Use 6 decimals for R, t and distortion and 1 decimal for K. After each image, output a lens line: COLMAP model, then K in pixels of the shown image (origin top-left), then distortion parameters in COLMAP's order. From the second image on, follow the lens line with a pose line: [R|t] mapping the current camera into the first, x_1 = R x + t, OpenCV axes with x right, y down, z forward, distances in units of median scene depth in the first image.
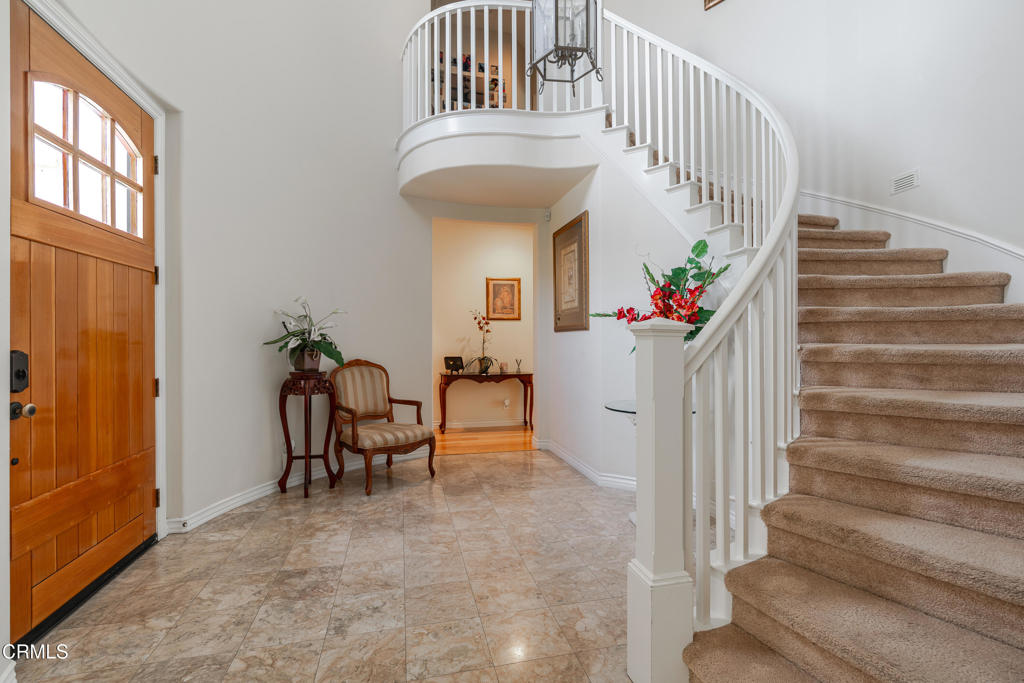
lens RADIAL K [[469.8, 0, 504.9], [0, 469.8, 341.3], [0, 0, 1]] dist [-0.008346, 0.000185]
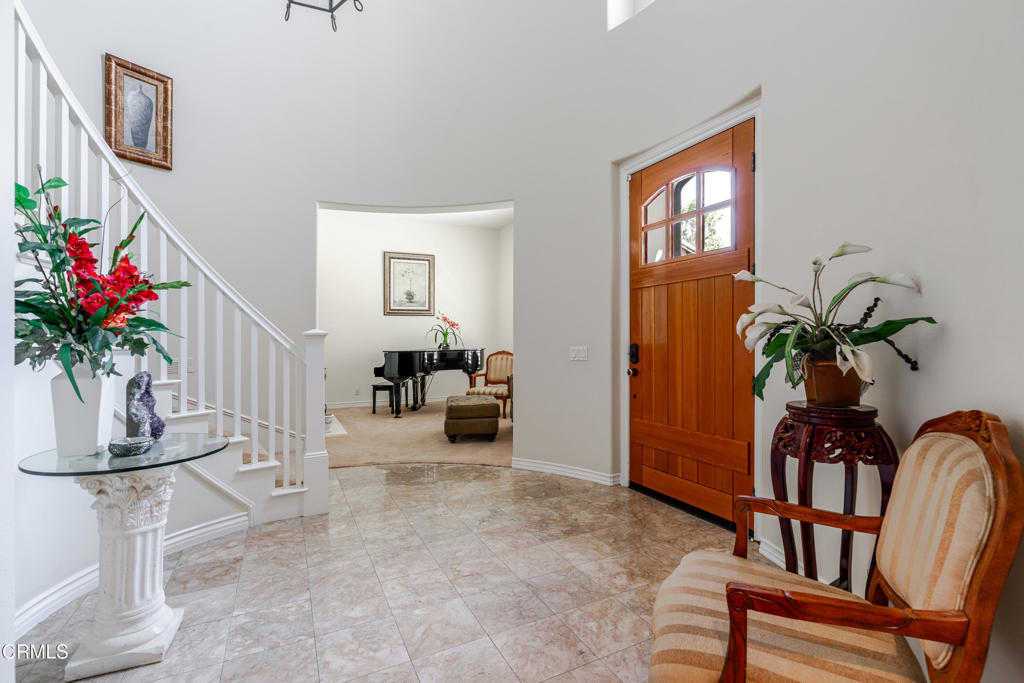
lens RADIAL K [[469.8, 0, 520.5], [0, 469.8, 338.9], [0, 0, 1]] dist [-0.008346, 0.000185]
pose [[-0.968350, 0.005724, -0.249529, -0.018797], [0.005617, 0.999984, 0.001144, -0.005676], [0.249532, -0.000294, -0.968367, 2.103830]]
